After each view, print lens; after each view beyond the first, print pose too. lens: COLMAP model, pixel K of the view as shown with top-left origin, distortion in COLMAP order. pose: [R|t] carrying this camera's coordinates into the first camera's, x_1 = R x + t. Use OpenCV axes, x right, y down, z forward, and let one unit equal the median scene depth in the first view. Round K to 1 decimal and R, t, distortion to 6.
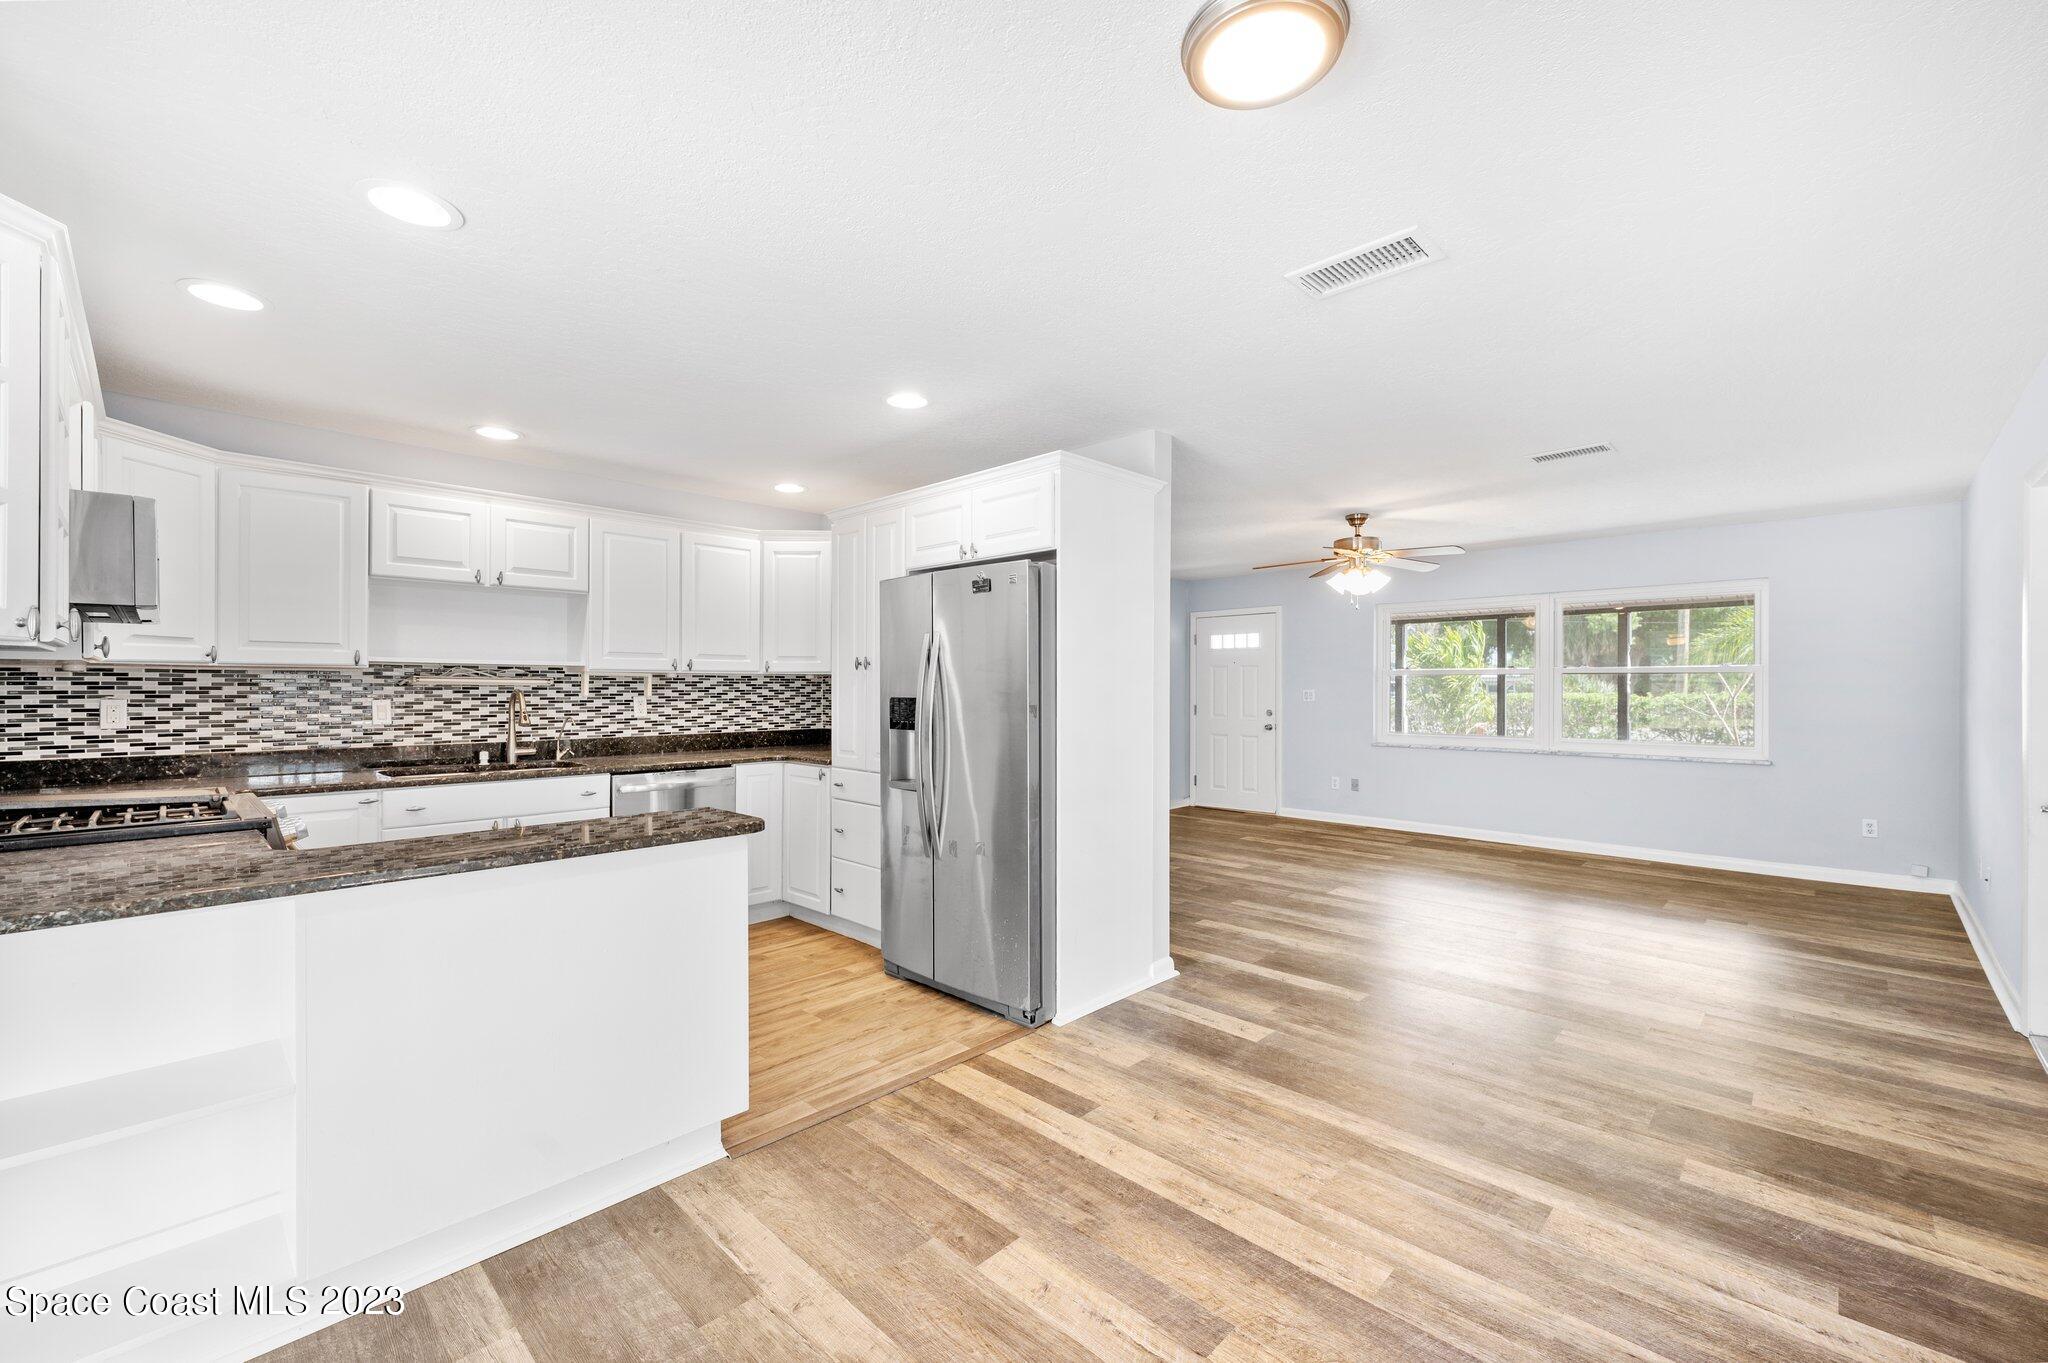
lens RADIAL K [[834.4, 0, 1042.3], [0, 834.4, 679.7], [0, 0, 1]] dist [0.000976, -0.000095]
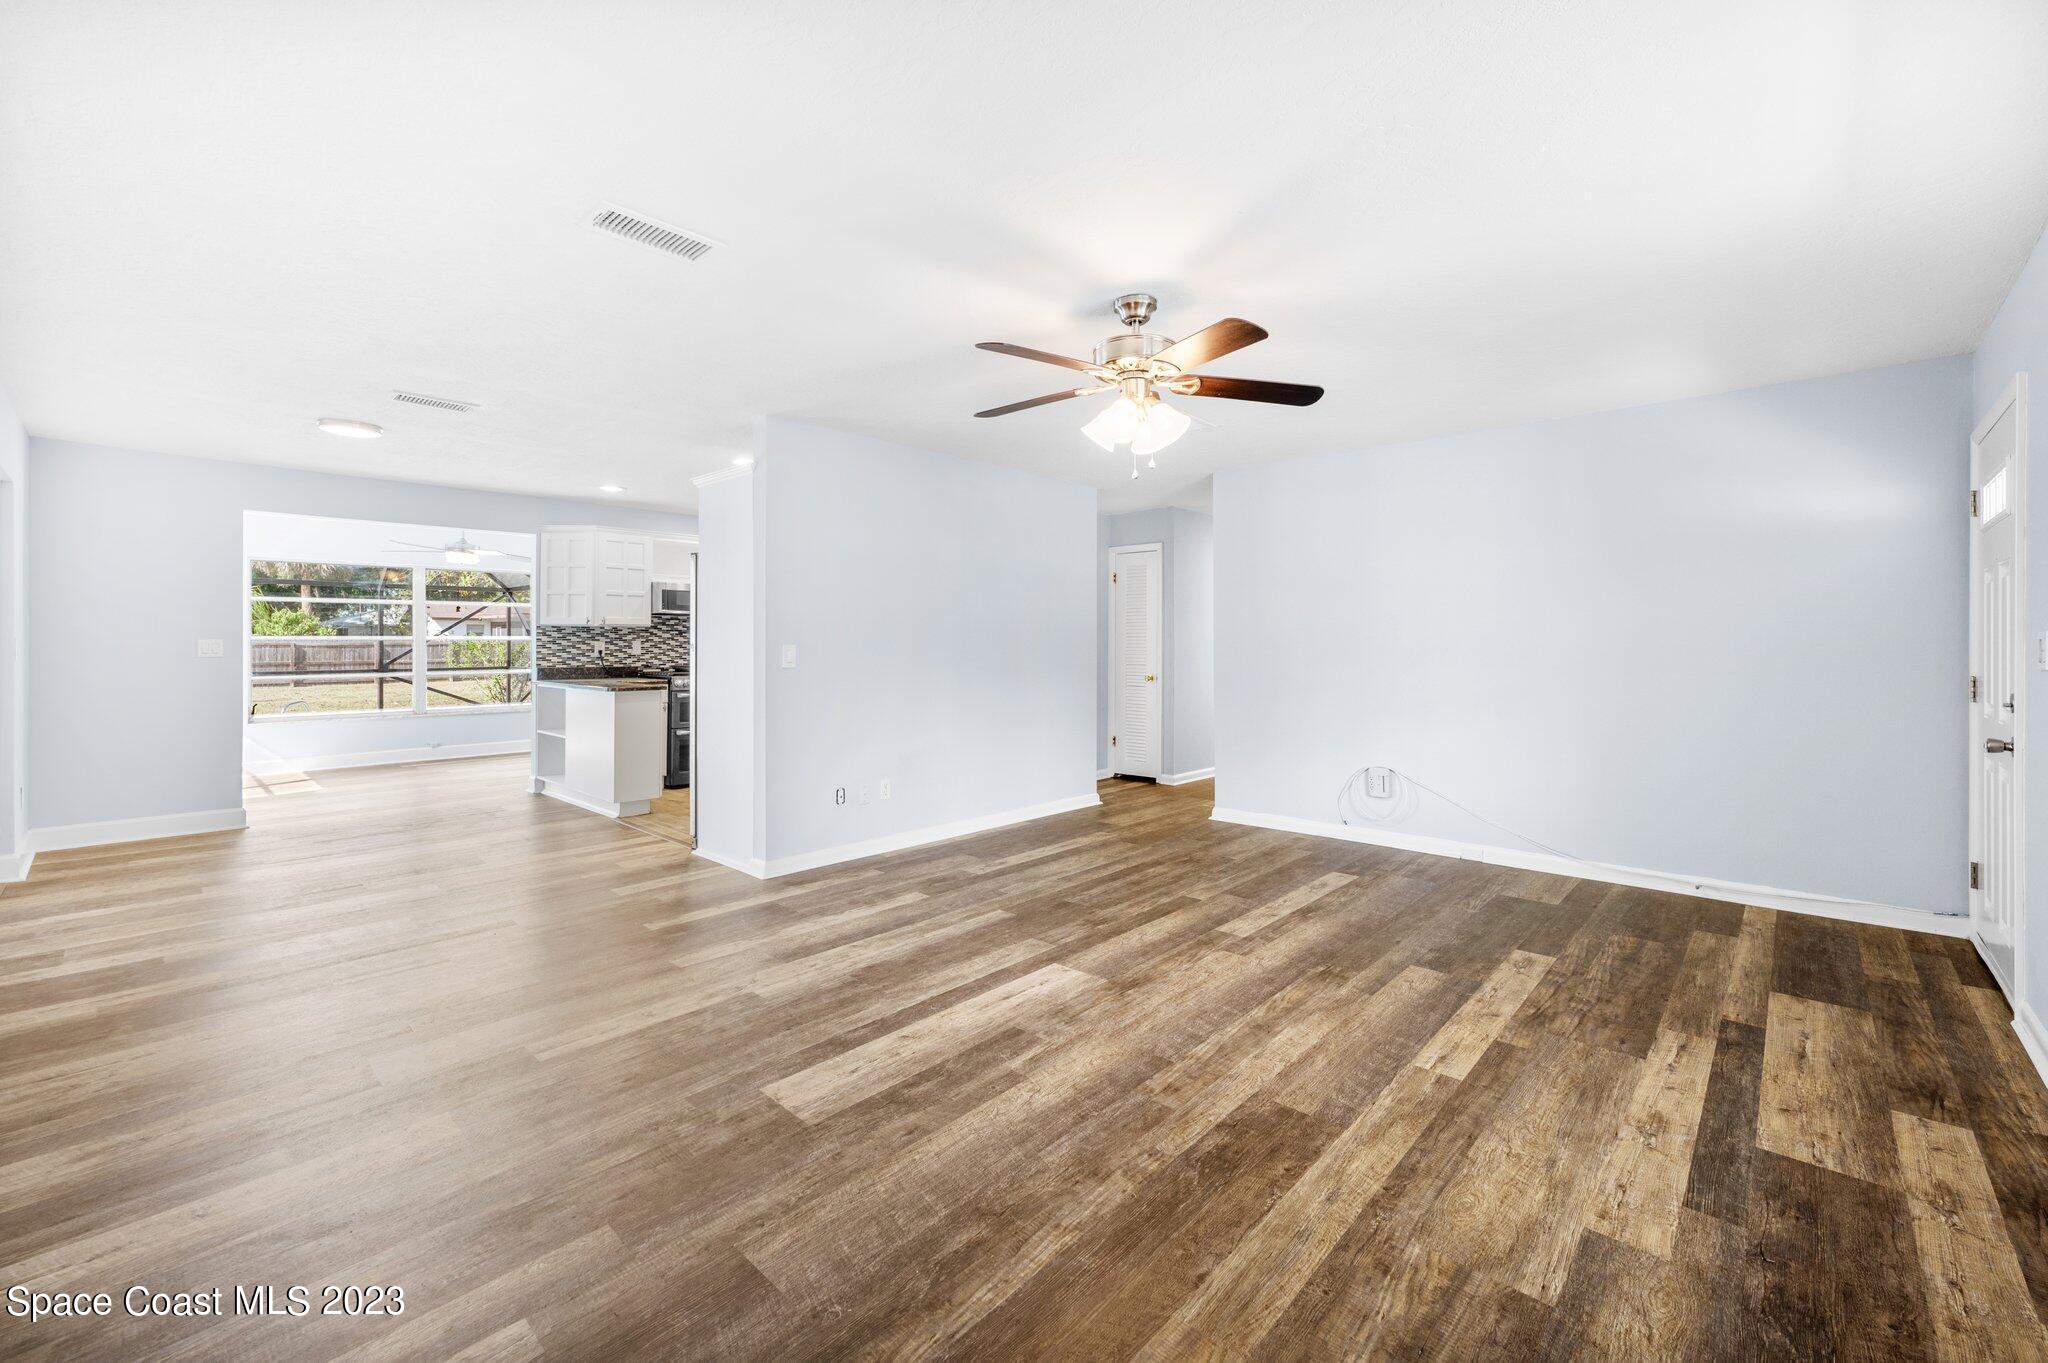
lens RADIAL K [[830.7, 0, 1022.9], [0, 830.7, 647.7], [0, 0, 1]] dist [-0.000382, -0.000087]
pose [[0.003222, 0.002885, -0.999991, 1.271398], [0.006738, 0.999973, 0.002906, 0.031033], [0.999972, -0.006747, 0.003202, 1.313755]]
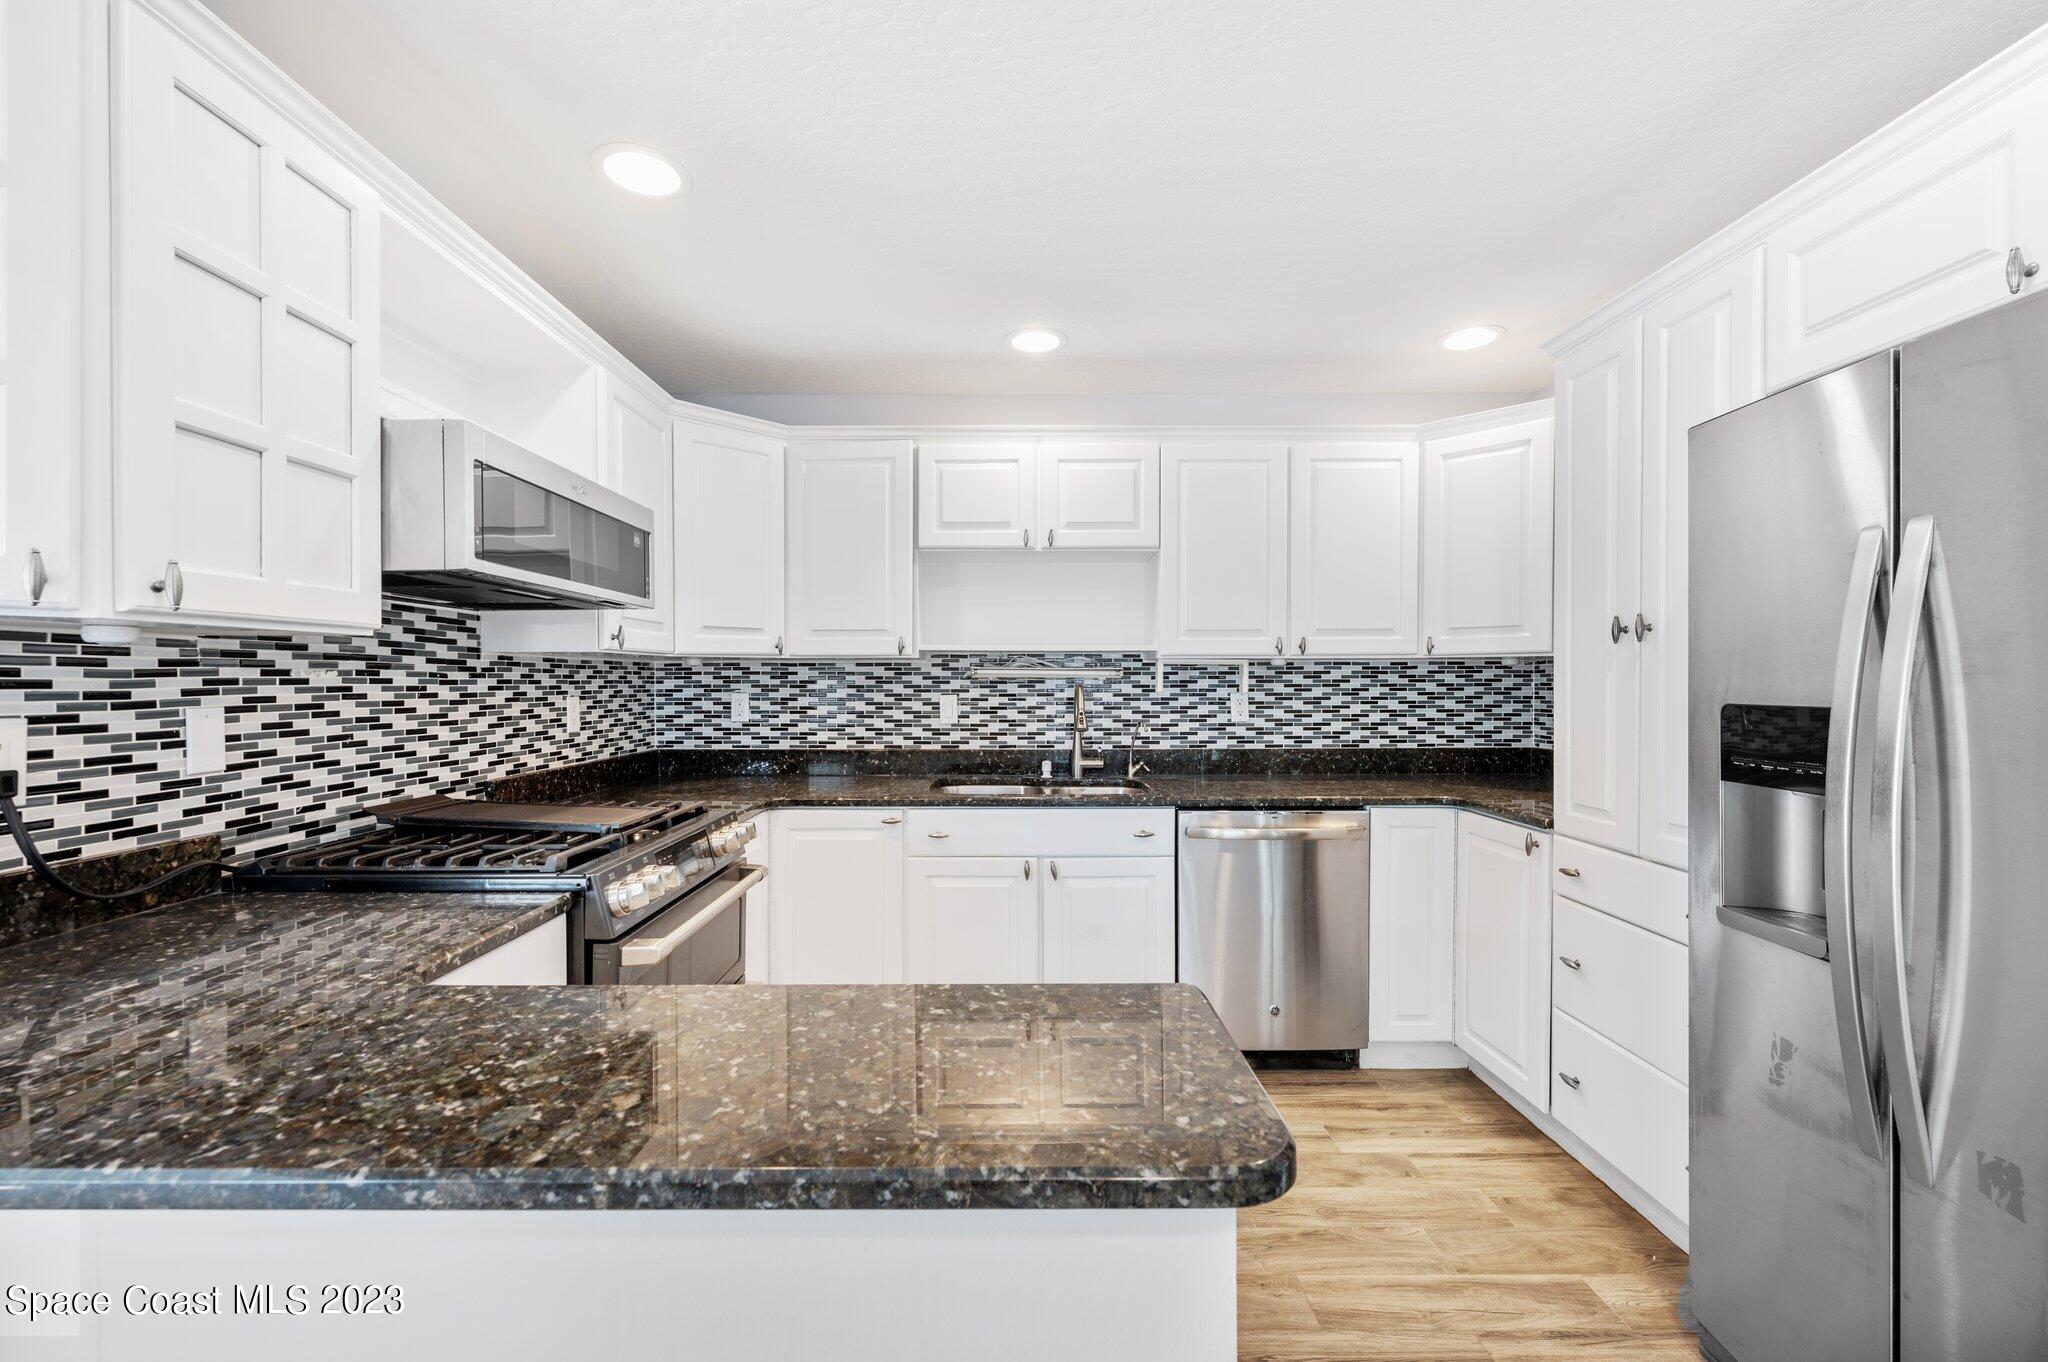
lens RADIAL K [[832.2, 0, 1000.8], [0, 832.2, 691.0], [0, 0, 1]] dist [0.000273, 0.000129]
pose [[0.675908, 0.007505, -0.736948, -0.116222], [0.009188, 0.999785, 0.018609, 0.004222], [0.736929, -0.019349, 0.675693, 0.444785]]
